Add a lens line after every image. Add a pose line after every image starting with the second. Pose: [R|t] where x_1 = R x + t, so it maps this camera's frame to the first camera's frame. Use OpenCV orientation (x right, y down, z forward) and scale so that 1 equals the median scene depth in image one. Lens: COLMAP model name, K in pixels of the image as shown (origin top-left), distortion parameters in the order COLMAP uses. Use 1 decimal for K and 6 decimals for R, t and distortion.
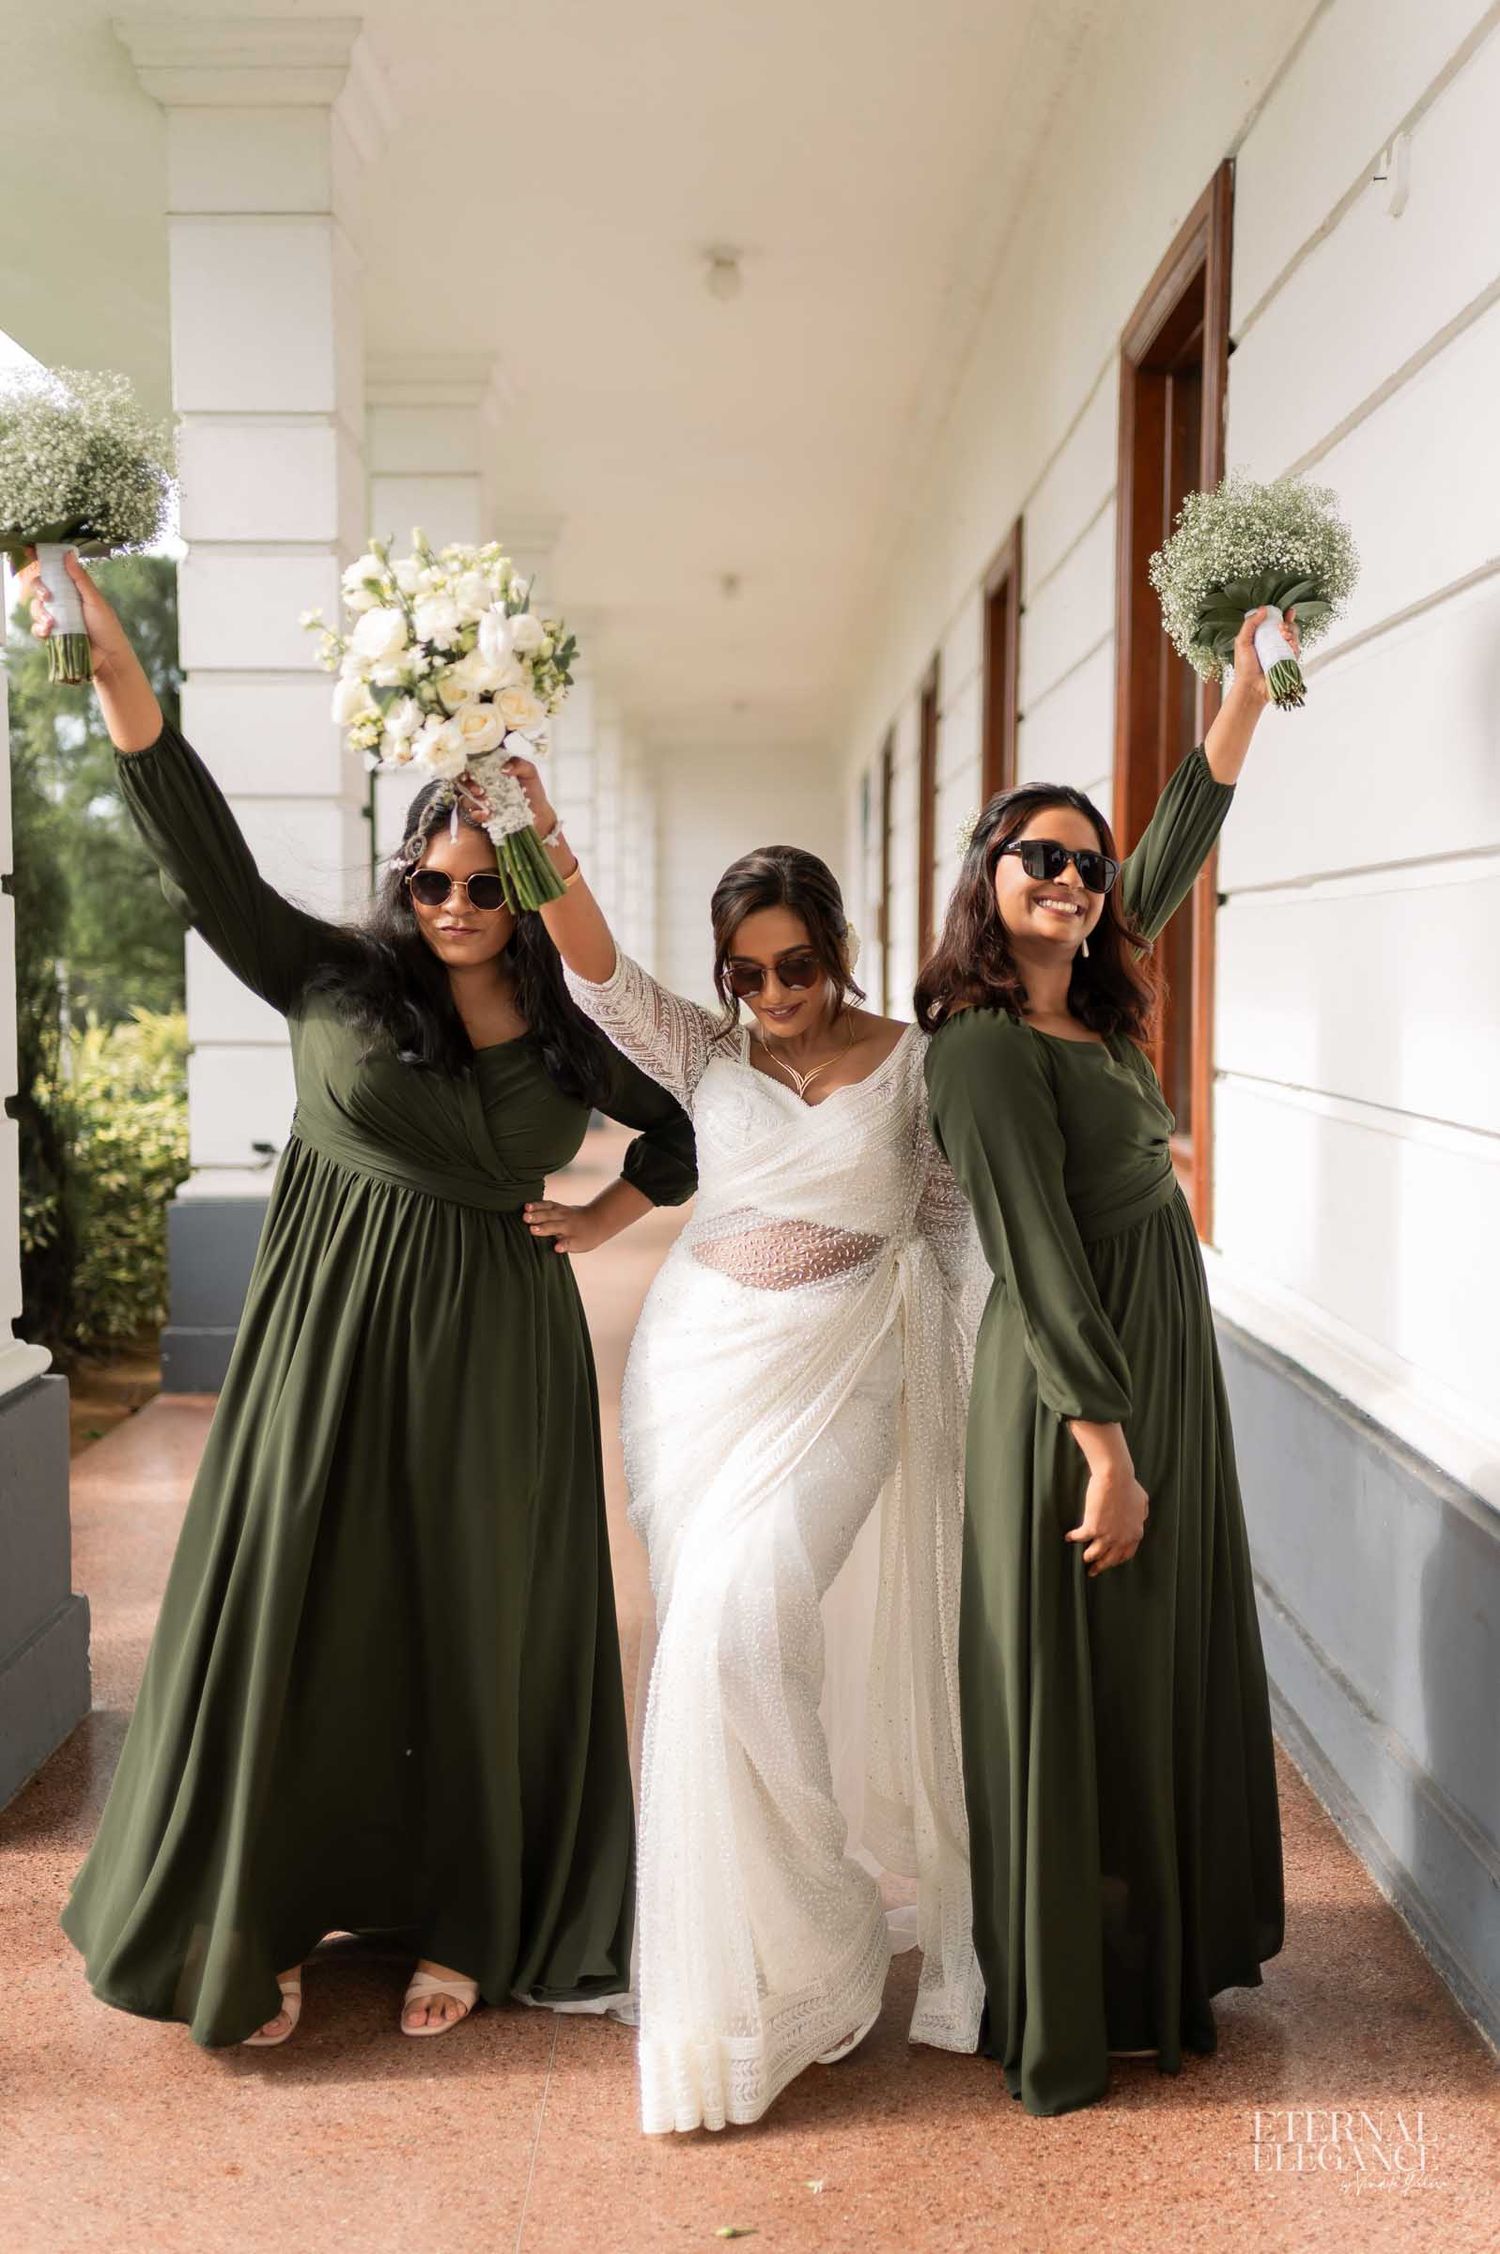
lens RADIAL K [[2244.5, 0, 750.0], [0, 2244.5, 1127.0], [0, 0, 1]] dist [0.006539, 0.005323]
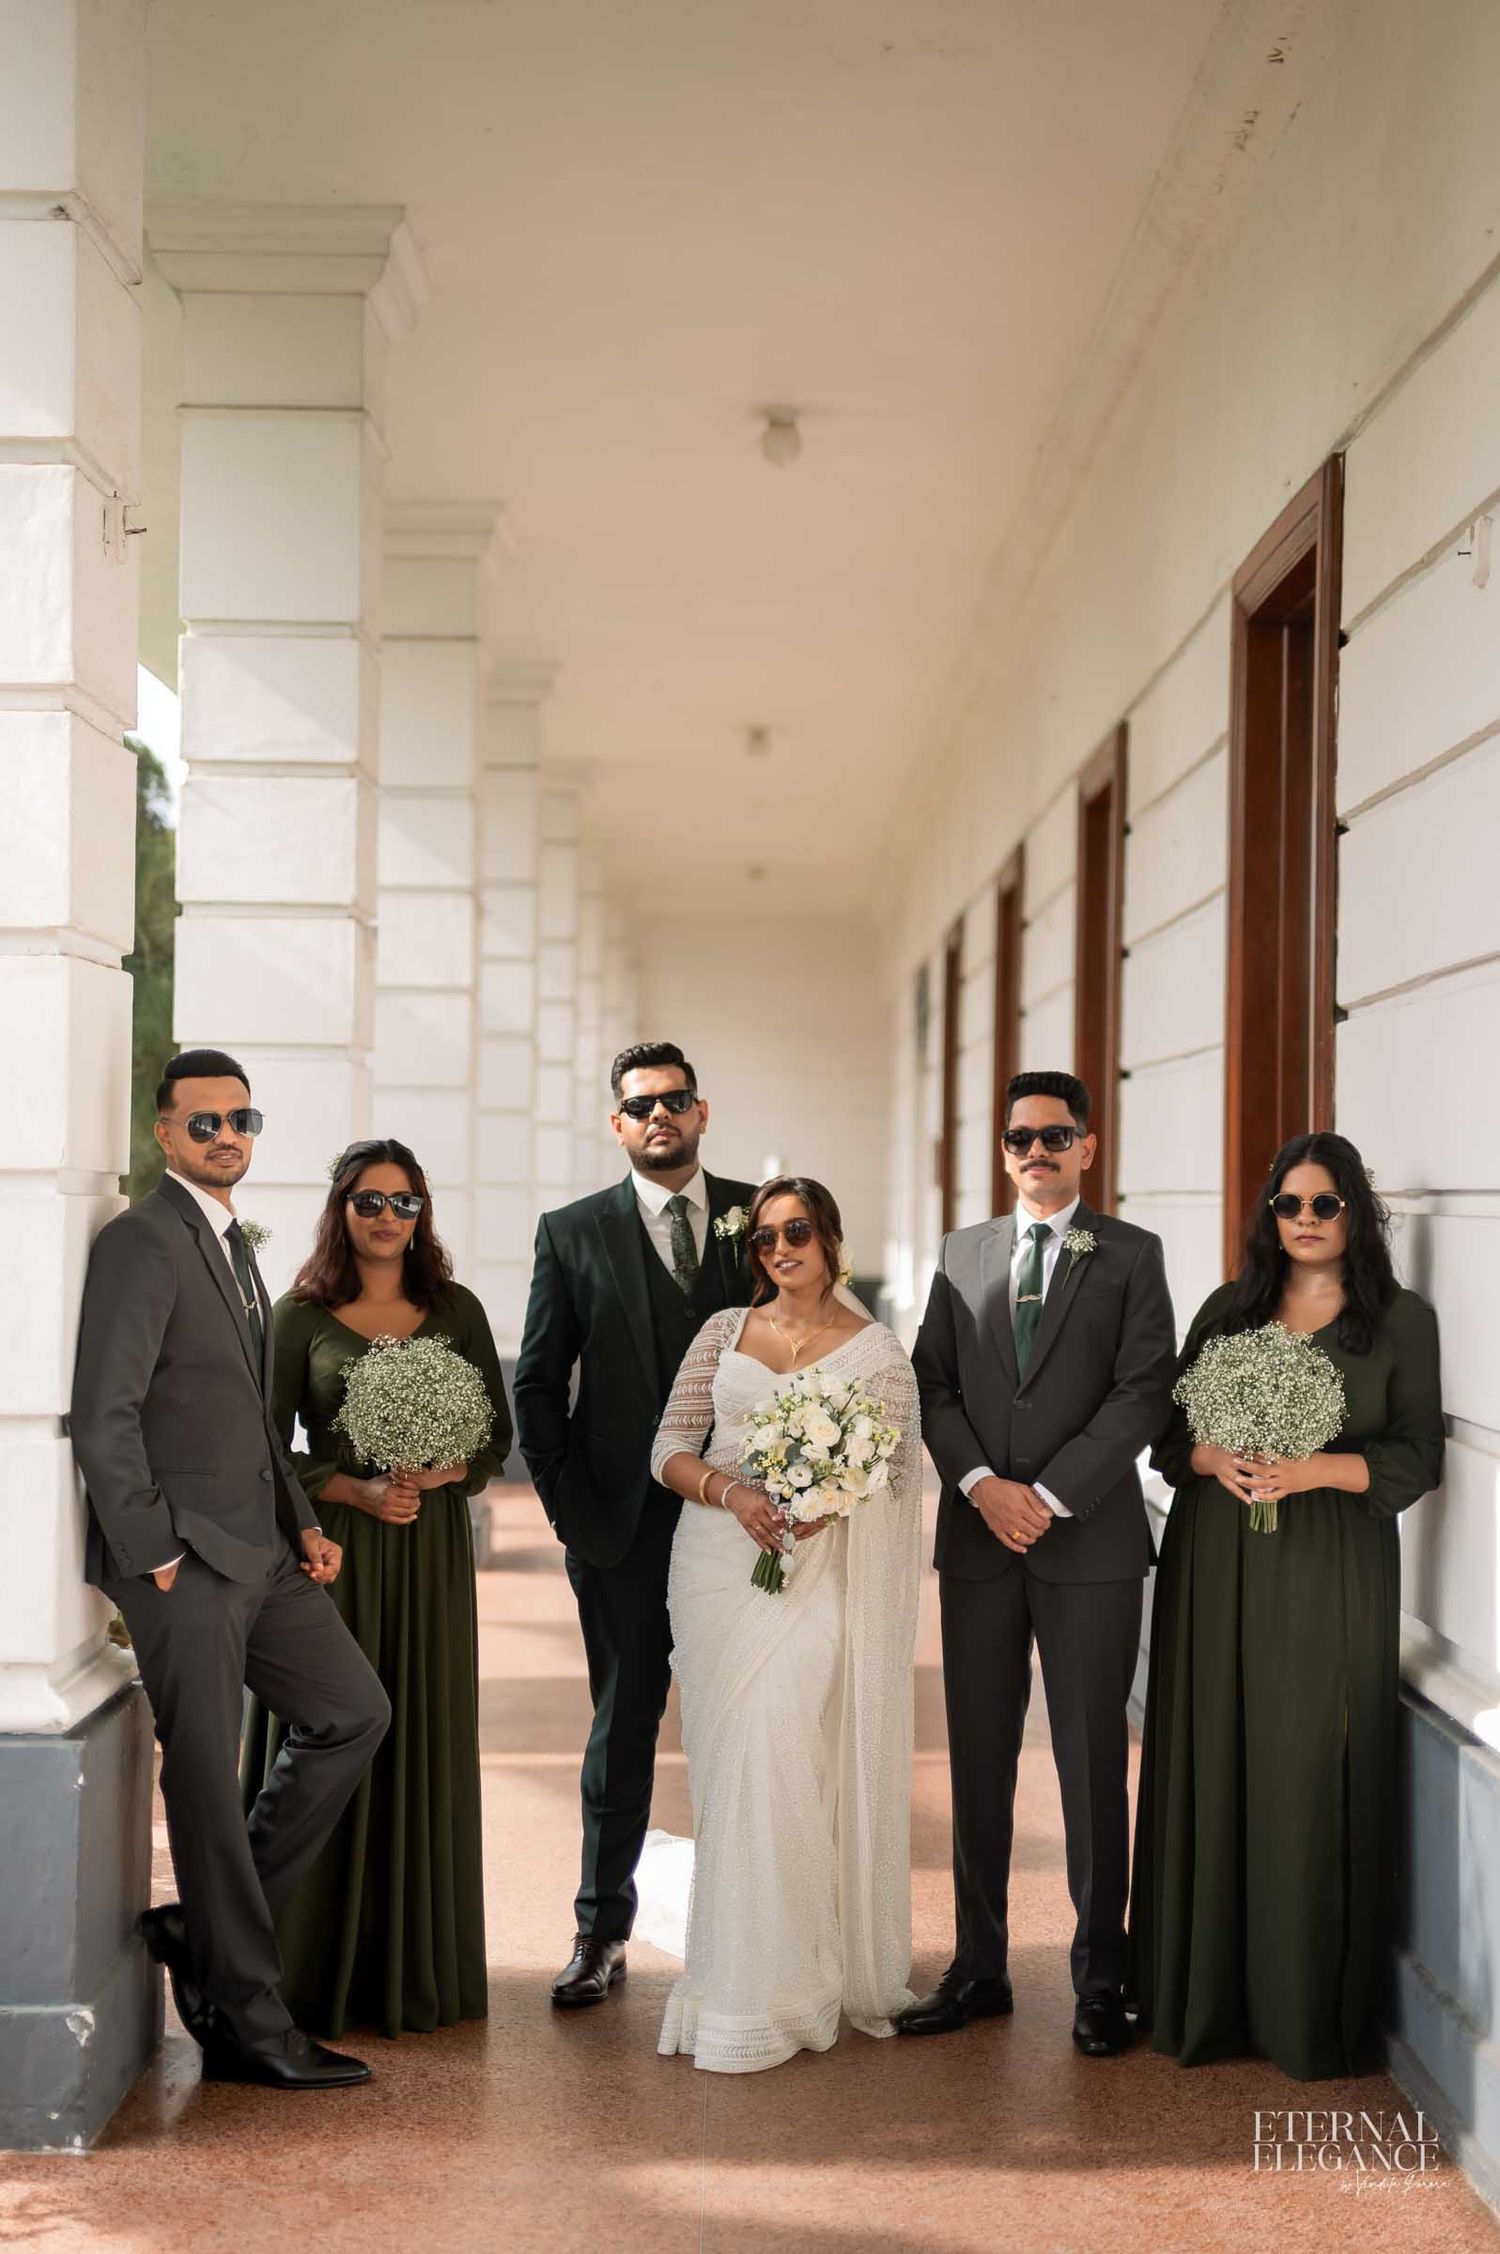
lens RADIAL K [[3165.8, 0, 750.0], [0, 3165.8, 1127.0], [0, 0, 1]] dist [0.008767, 0.022269]
pose [[0.999914, 0.012759, 0.003038, -0.030298], [-0.012424, 0.995654, -0.092295, -0.003560], [-0.004203, 0.092249, 0.995727, -0.237794]]
